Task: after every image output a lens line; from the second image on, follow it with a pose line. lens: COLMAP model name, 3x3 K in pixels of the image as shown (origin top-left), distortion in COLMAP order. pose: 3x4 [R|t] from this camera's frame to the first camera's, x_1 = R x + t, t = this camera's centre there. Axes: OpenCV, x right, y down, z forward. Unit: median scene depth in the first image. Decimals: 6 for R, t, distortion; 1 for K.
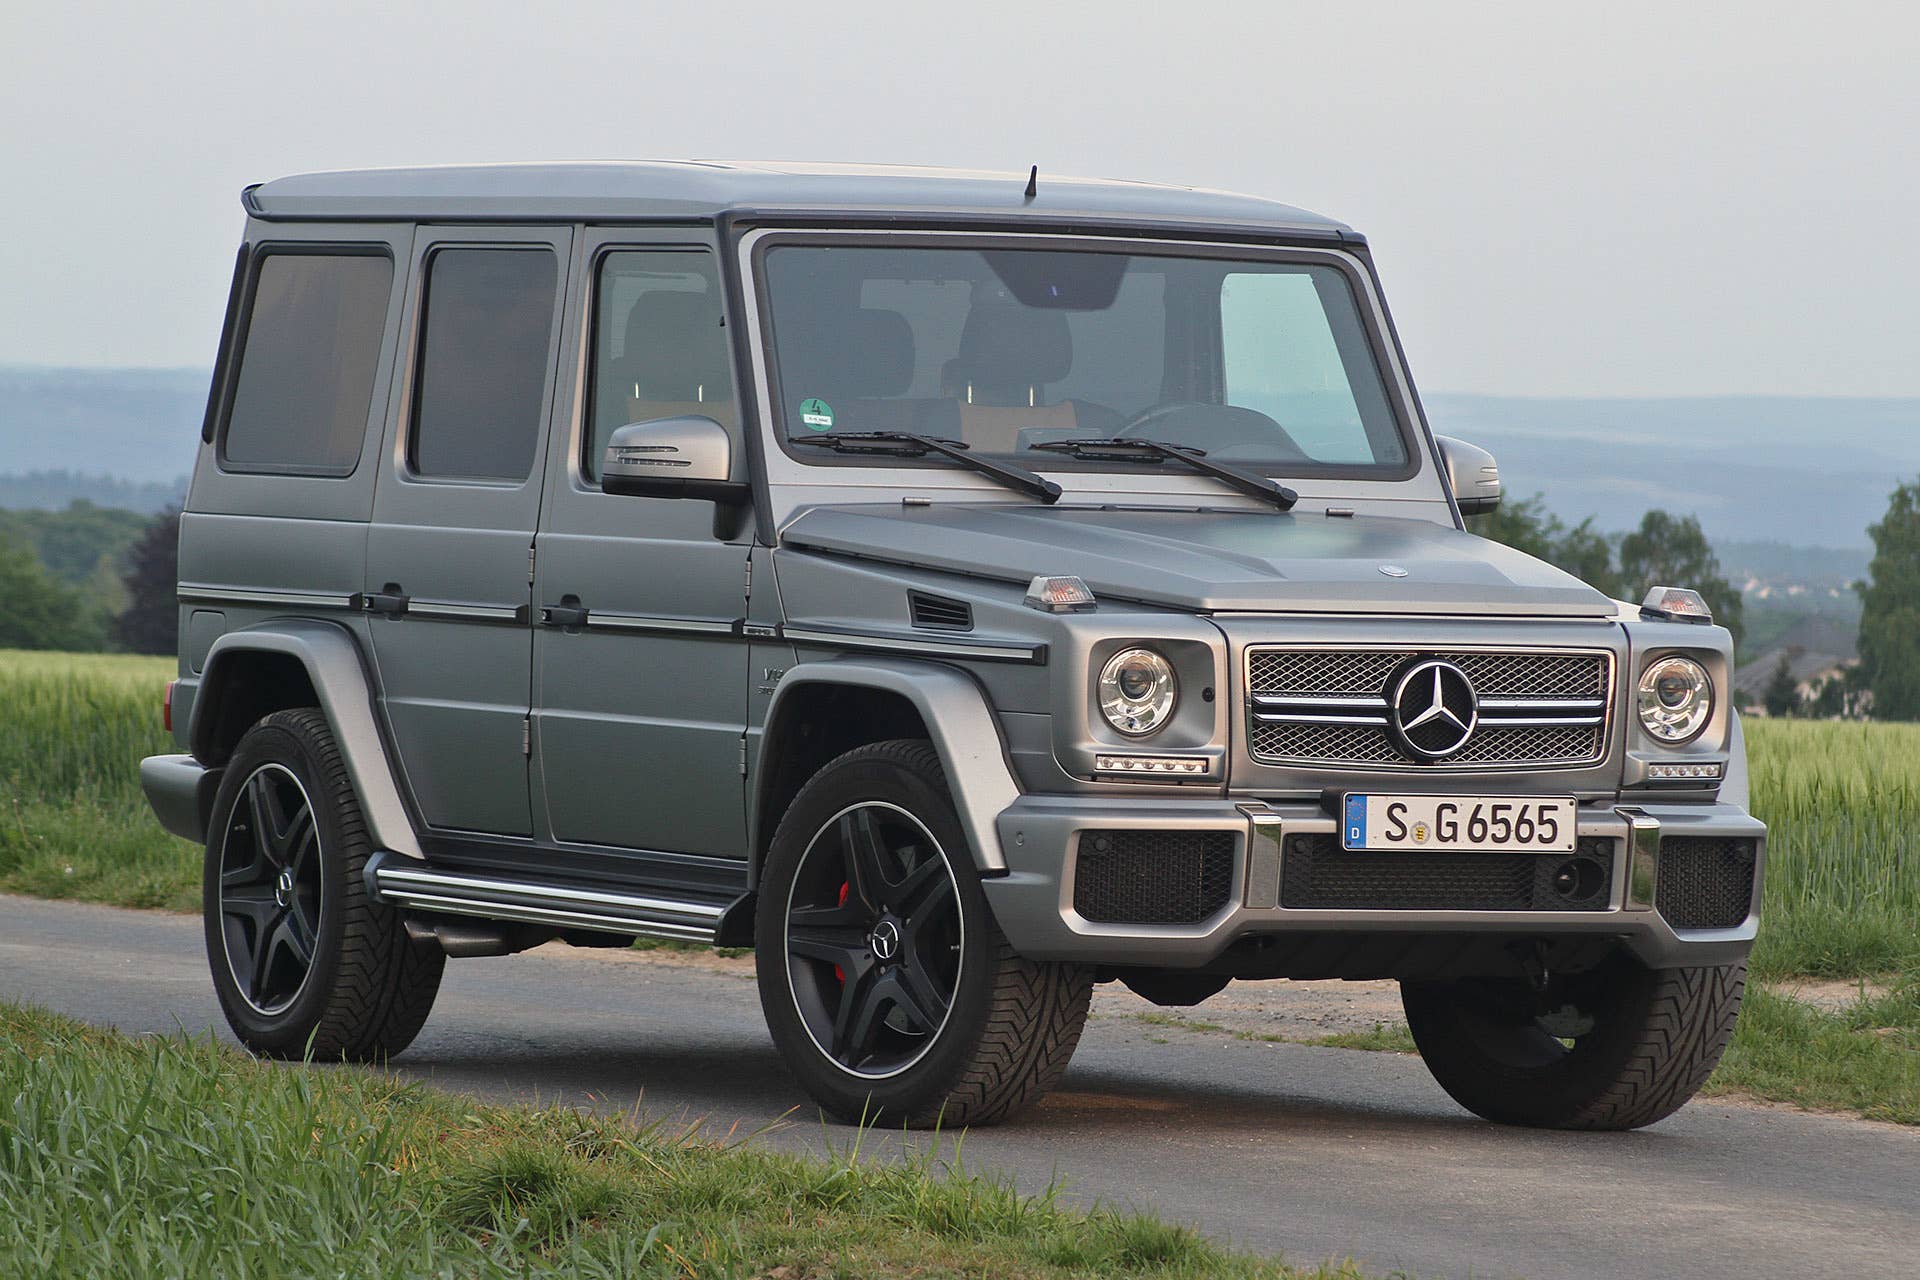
lens RADIAL K [[10199.5, 0, 960.0], [0, 10199.5, 640.0], [0, 0, 1]] dist [1.199501, -1.953308]
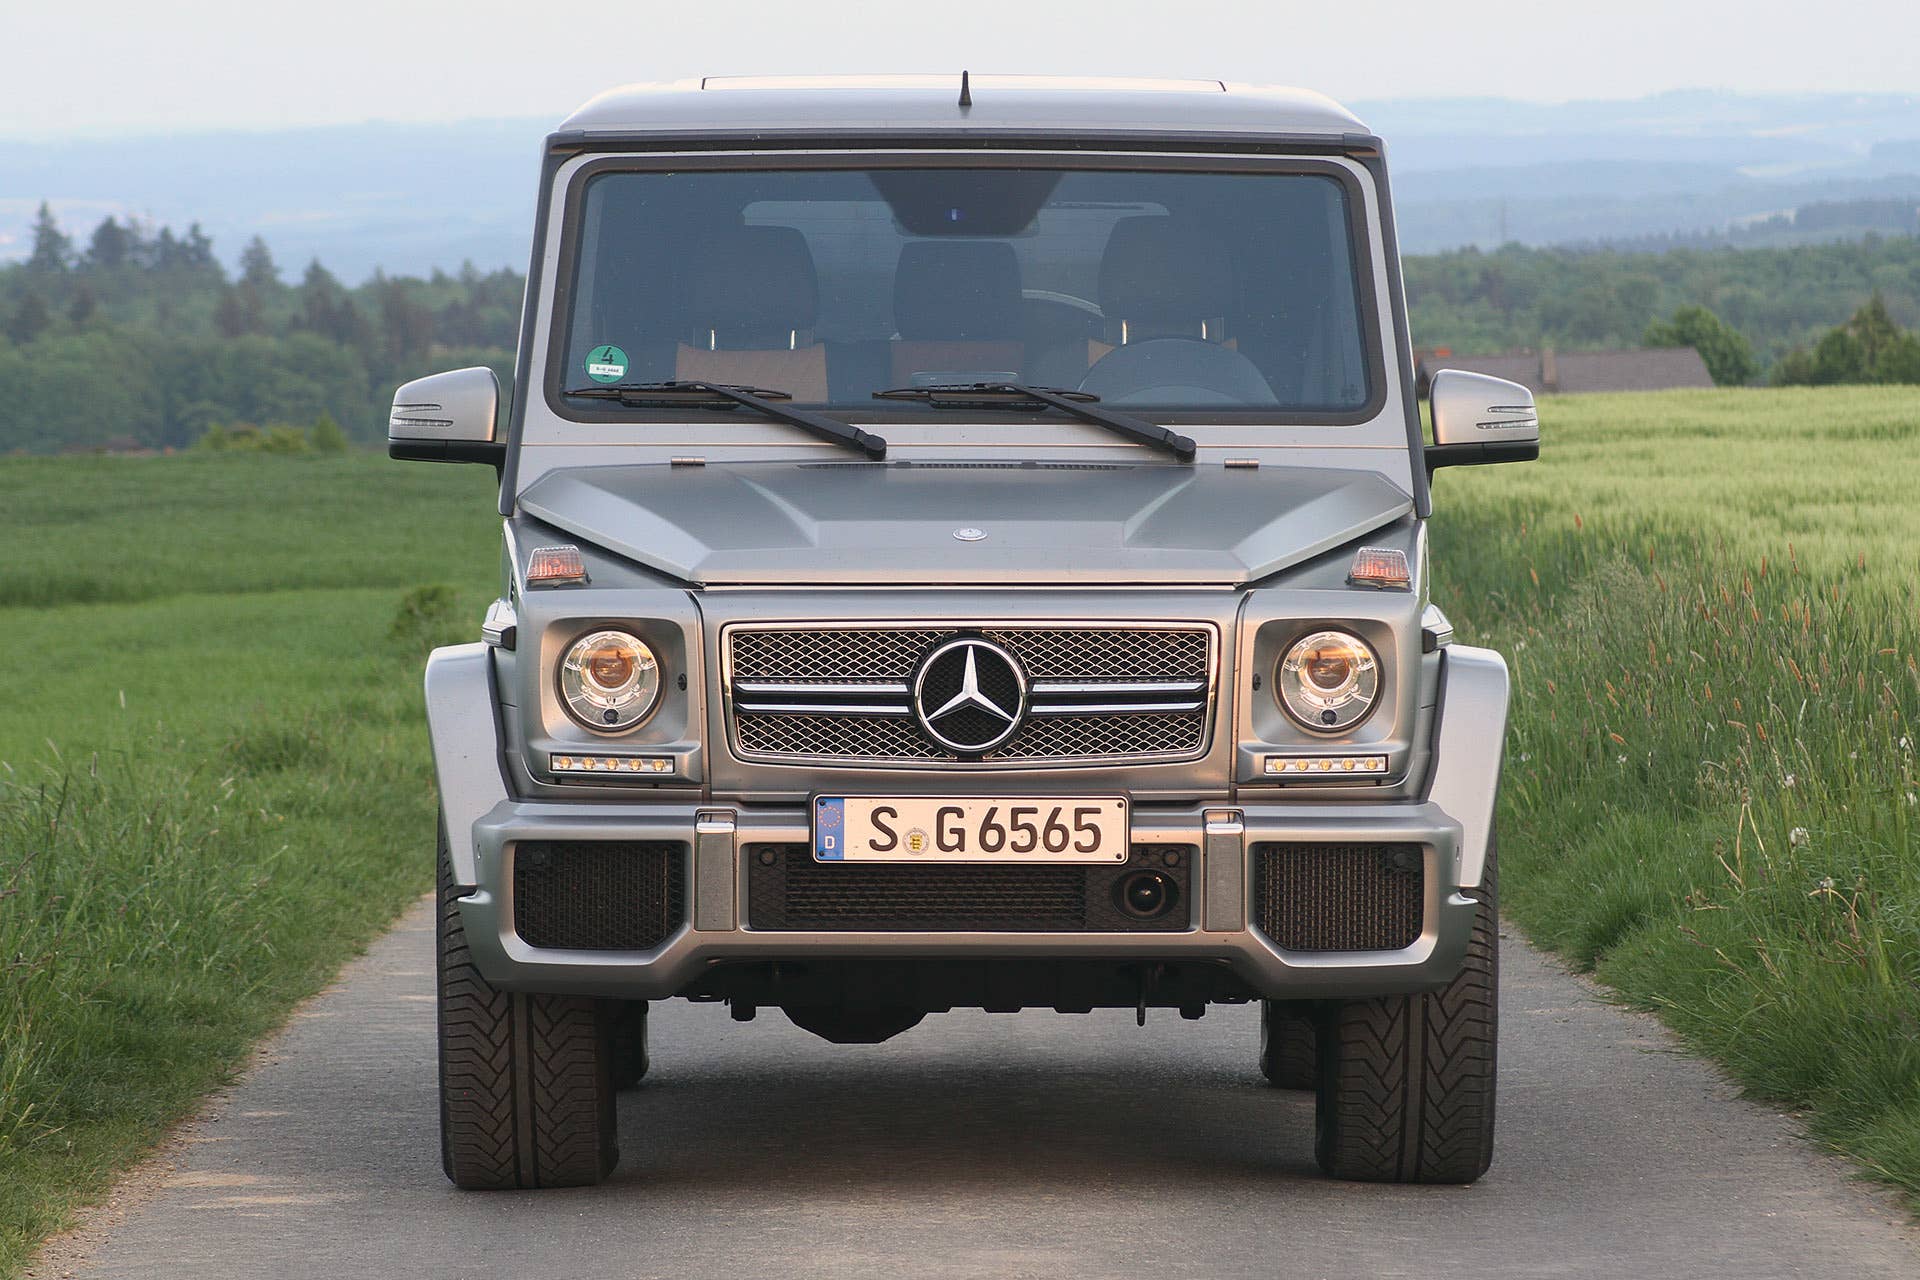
lens RADIAL K [[10199.5, 0, 960.0], [0, 10199.5, 640.0], [0, 0, 1]] dist [1.199501, -1.953308]
pose [[0.894250, -0.011958, -0.447408, 0.427241], [0.013906, 0.999903, 0.001070, 0.001180], [0.447352, -0.007178, 0.894329, 0.238545]]
